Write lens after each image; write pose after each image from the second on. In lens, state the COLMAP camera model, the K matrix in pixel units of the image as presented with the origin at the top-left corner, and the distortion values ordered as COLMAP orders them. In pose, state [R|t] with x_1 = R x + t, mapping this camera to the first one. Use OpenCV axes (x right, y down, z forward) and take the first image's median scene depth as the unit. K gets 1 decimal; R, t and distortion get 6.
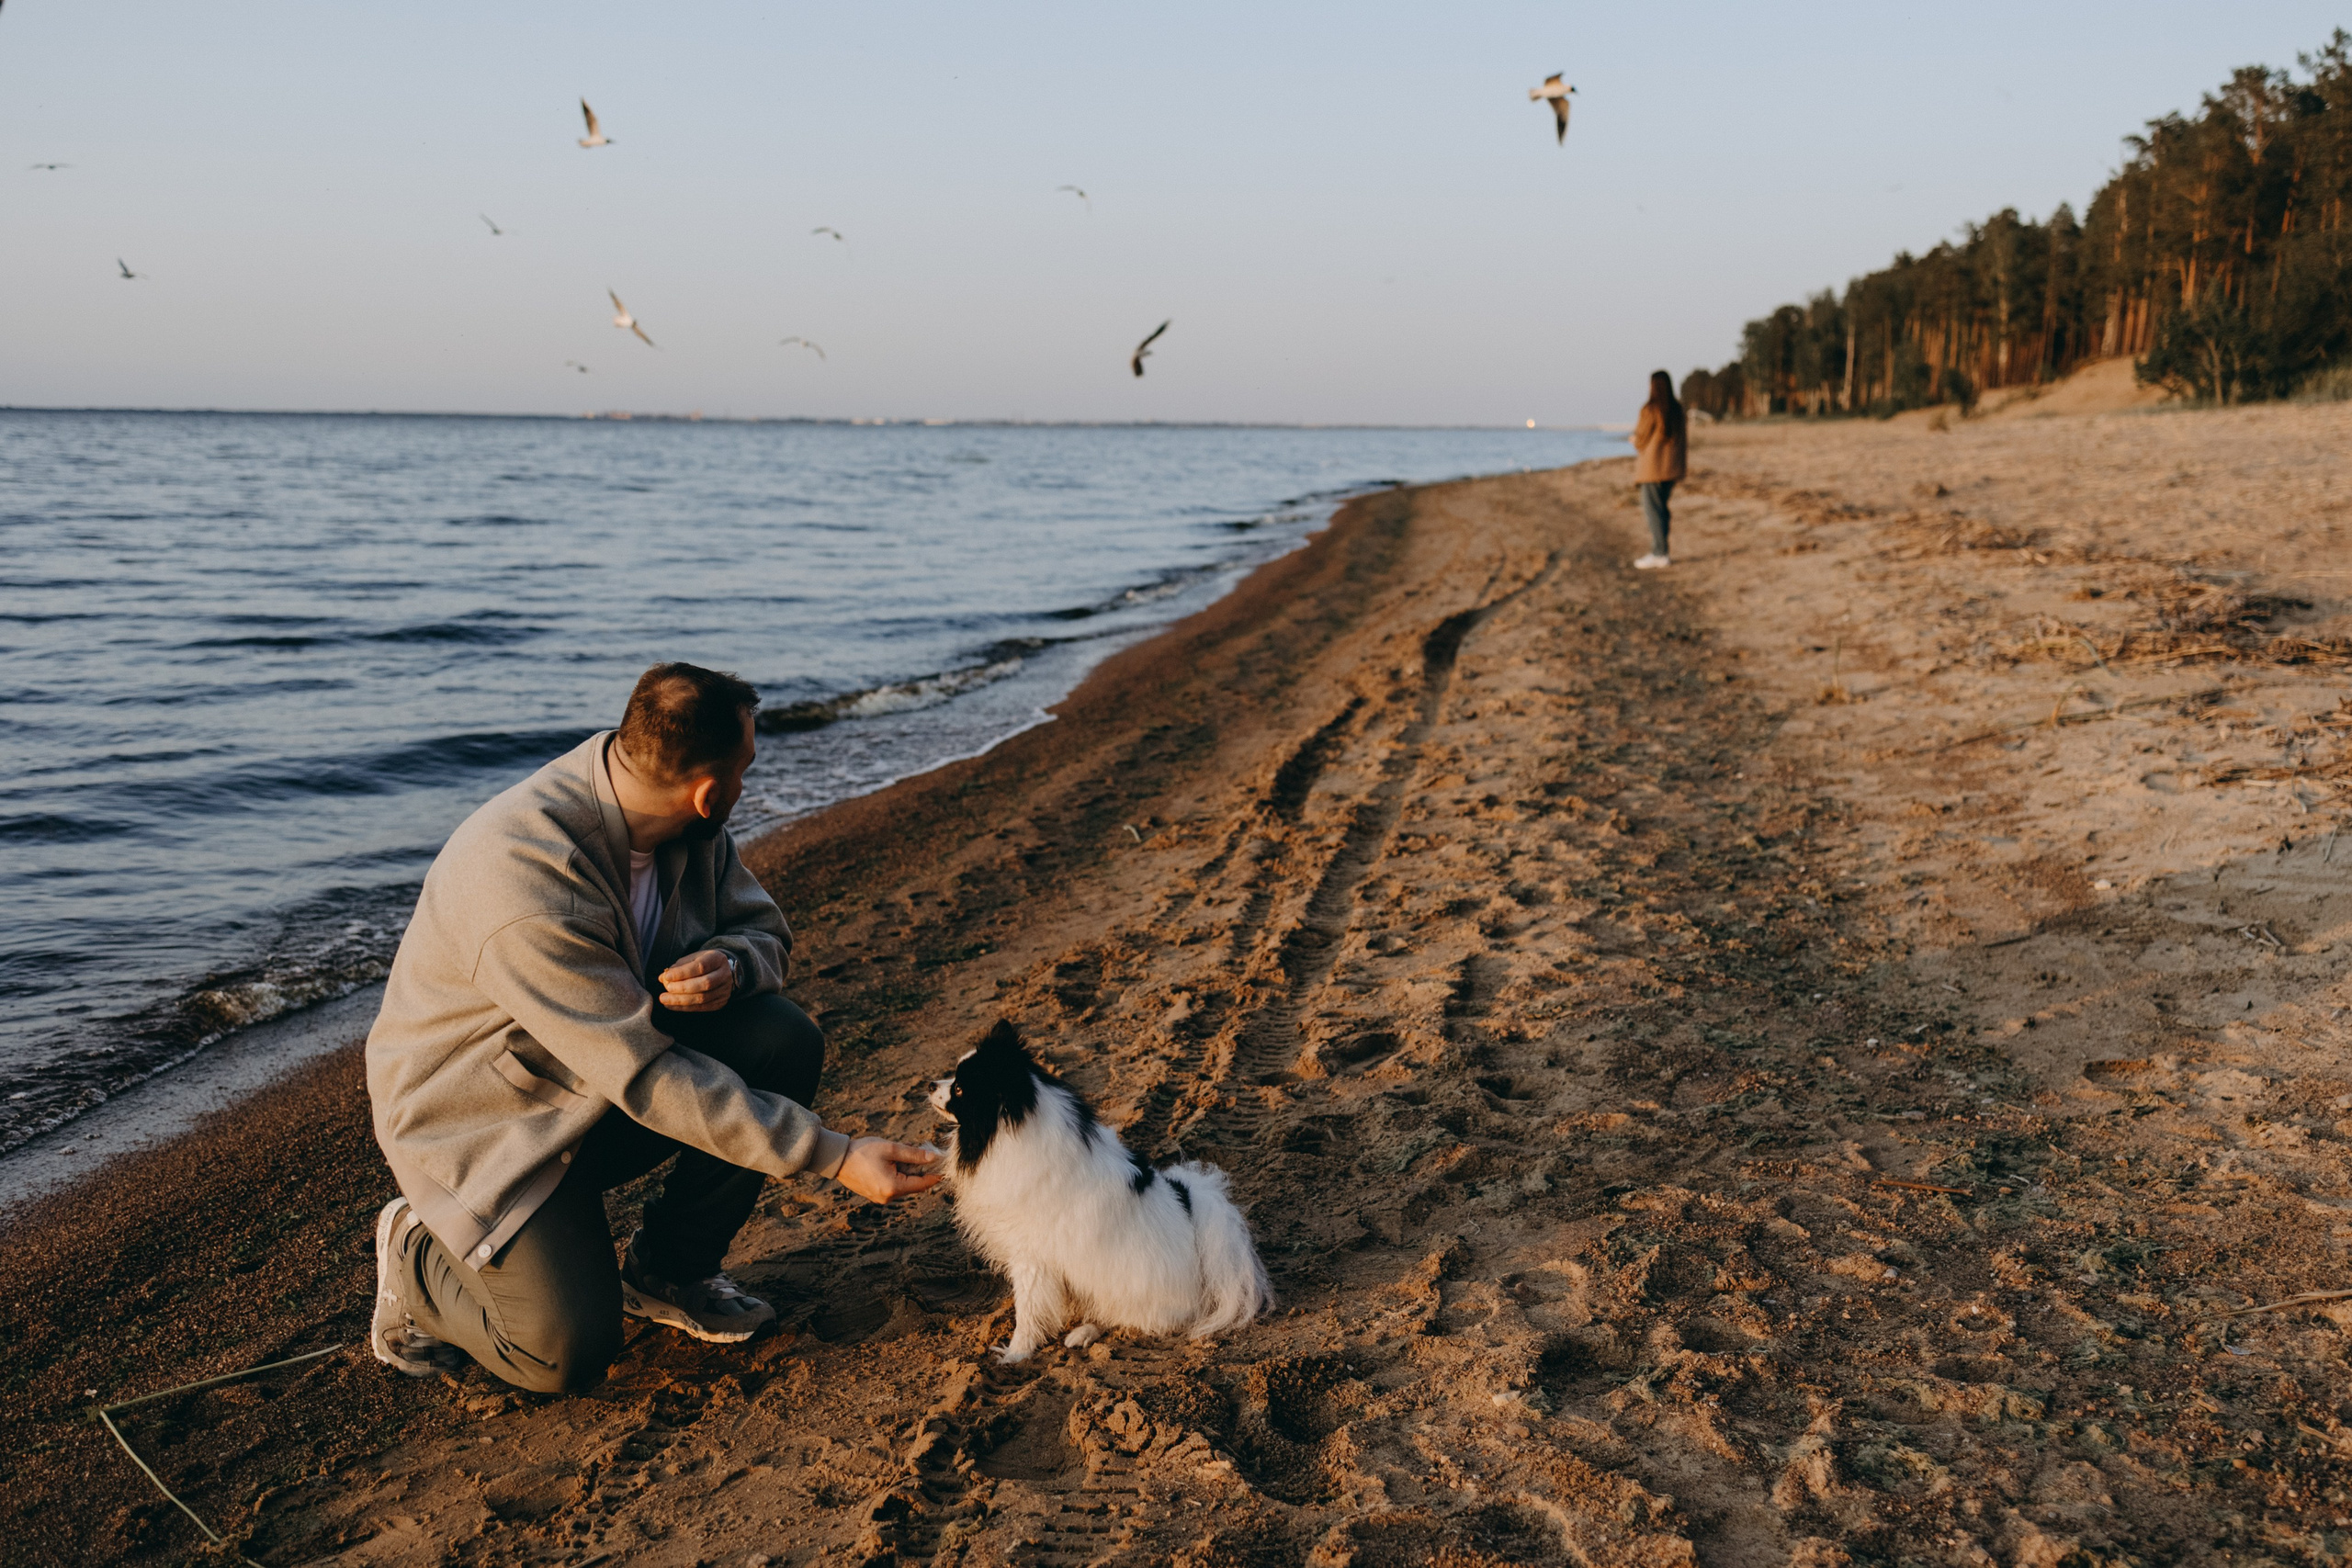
lens RADIAL K [[2362.5, 0, 1176.0], [0, 2362.5, 784.0], [0, 0, 1]] dist [-0.003370, 0.103256]
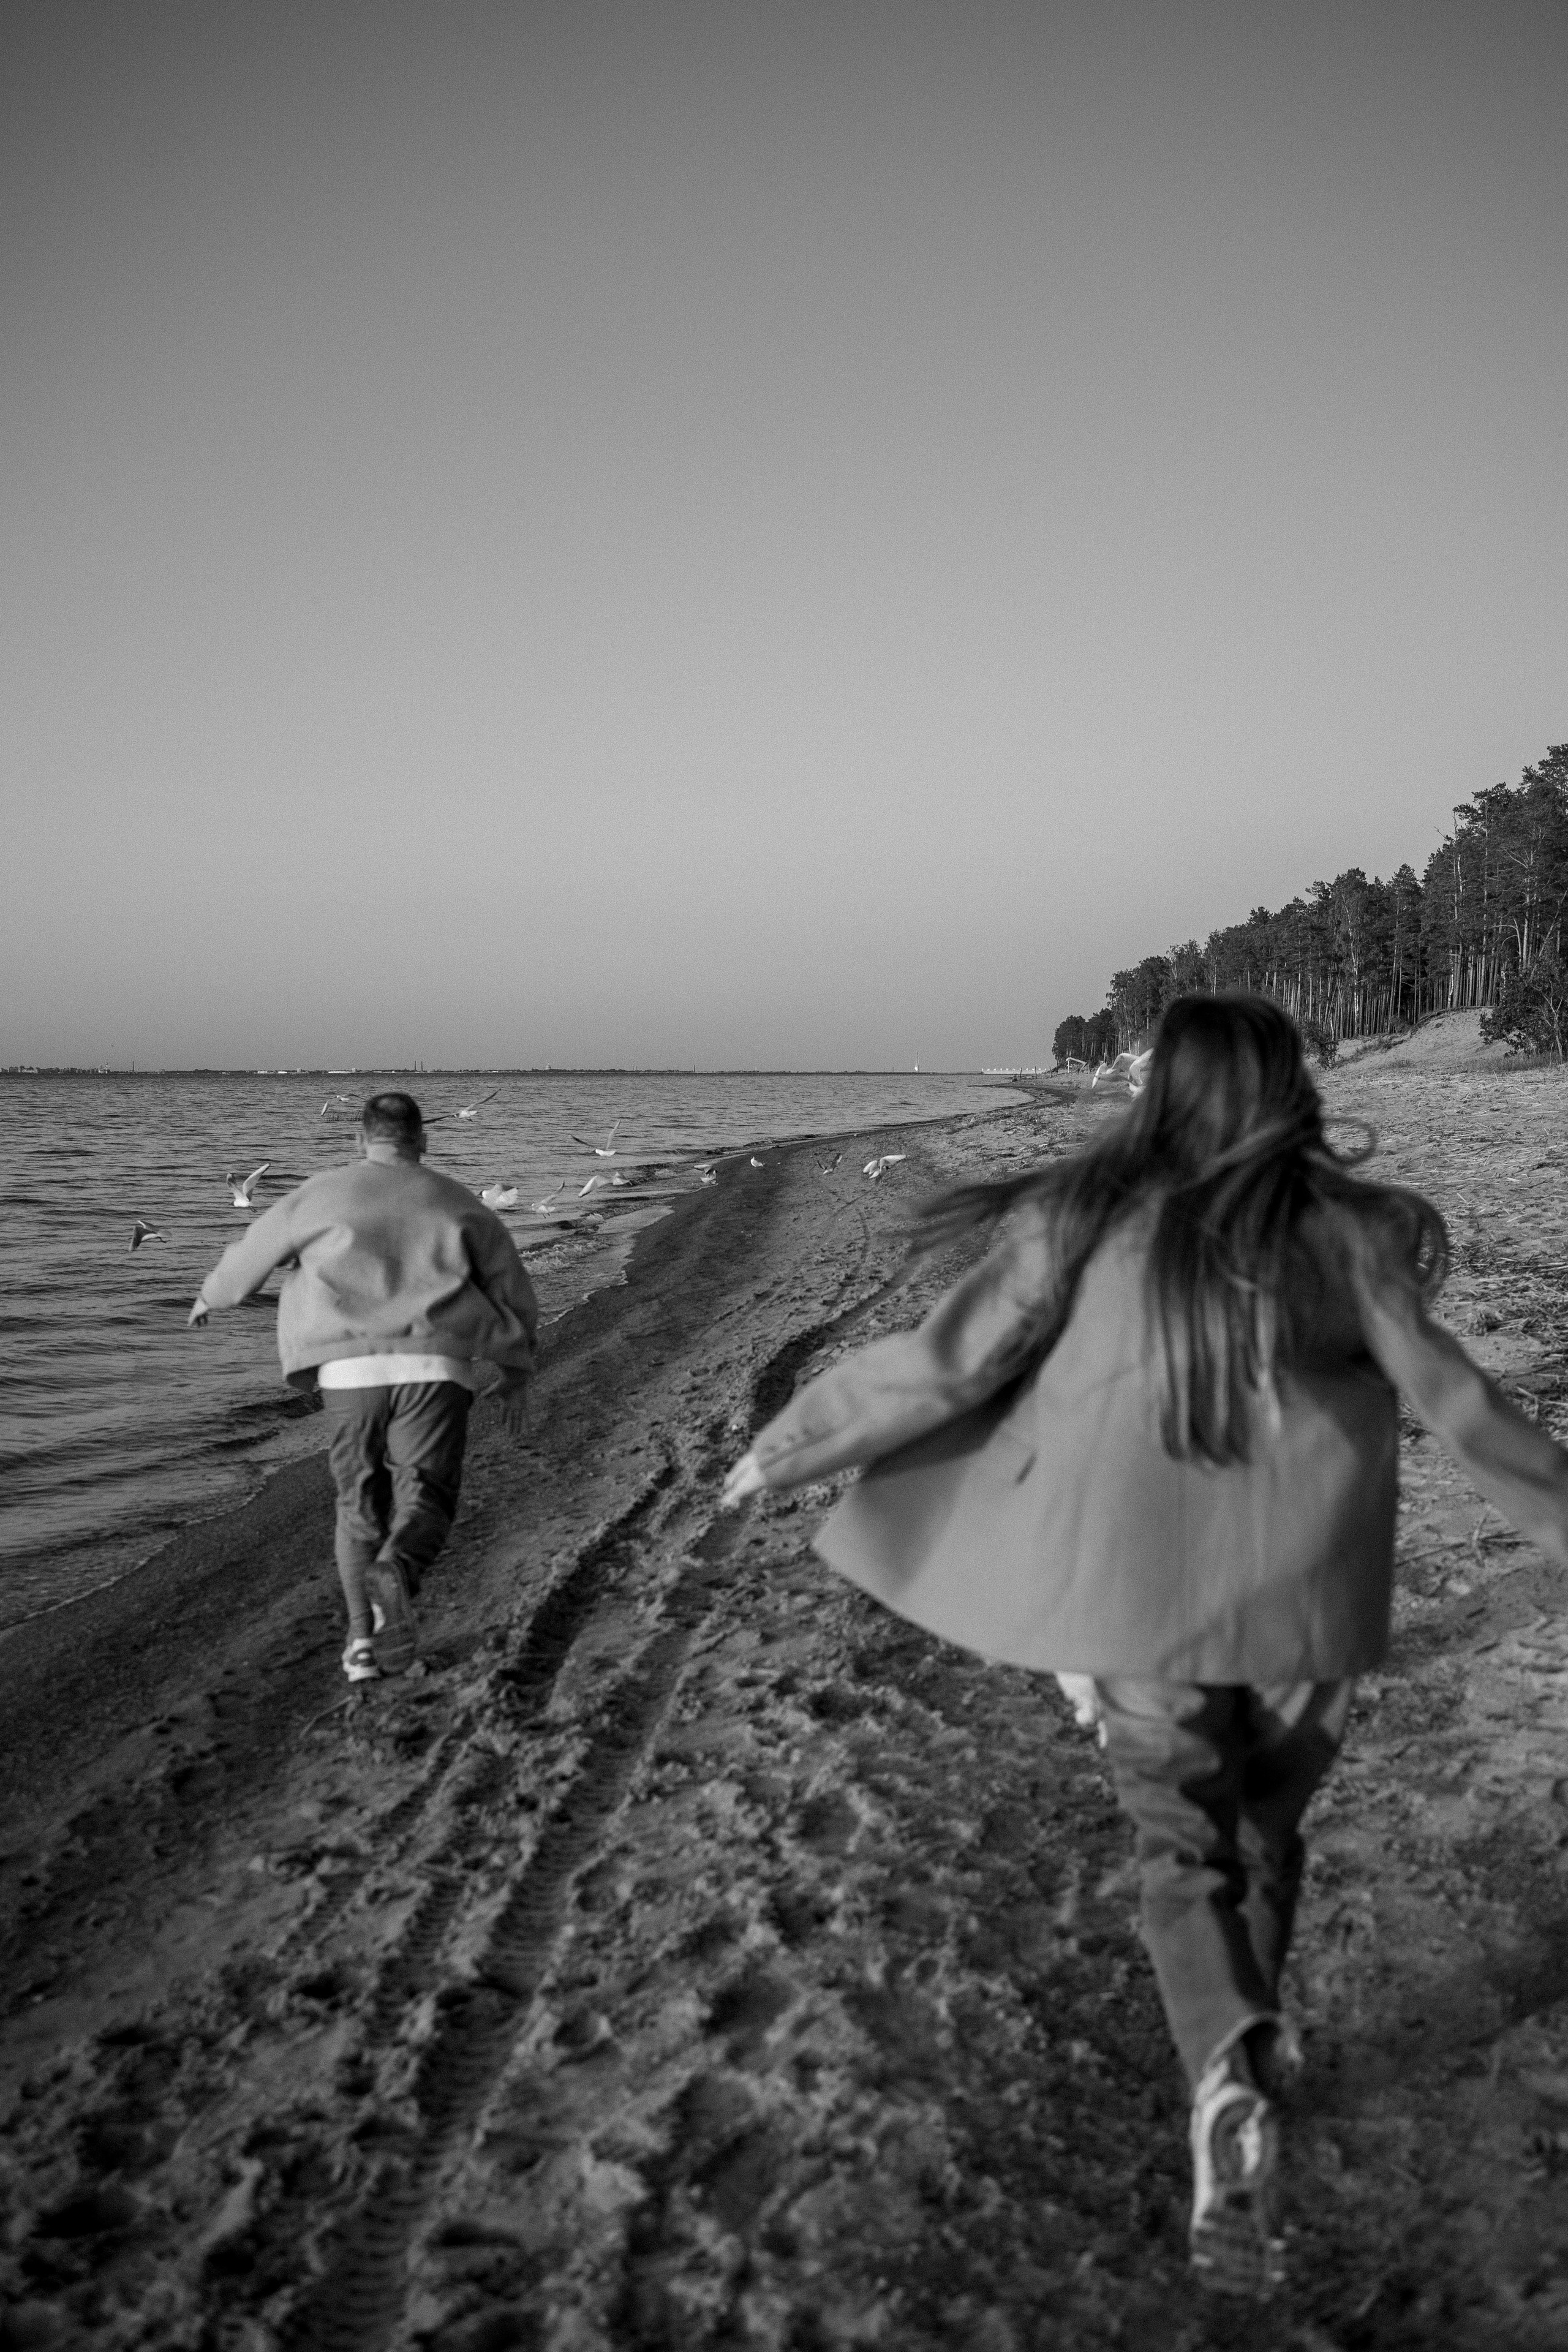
lens RADIAL K [[2344.9, 0, 784.0], [0, 2344.9, 1176.0], [0, 0, 1]] dist [-0.054988, -0.000558]
pose [[0.995747, -0.013587, 0.091125, 0.054020], [0.023255, 0.994106, -0.105885, -0.063919], [-0.089150, 0.107554, 0.990194, 0.185096]]
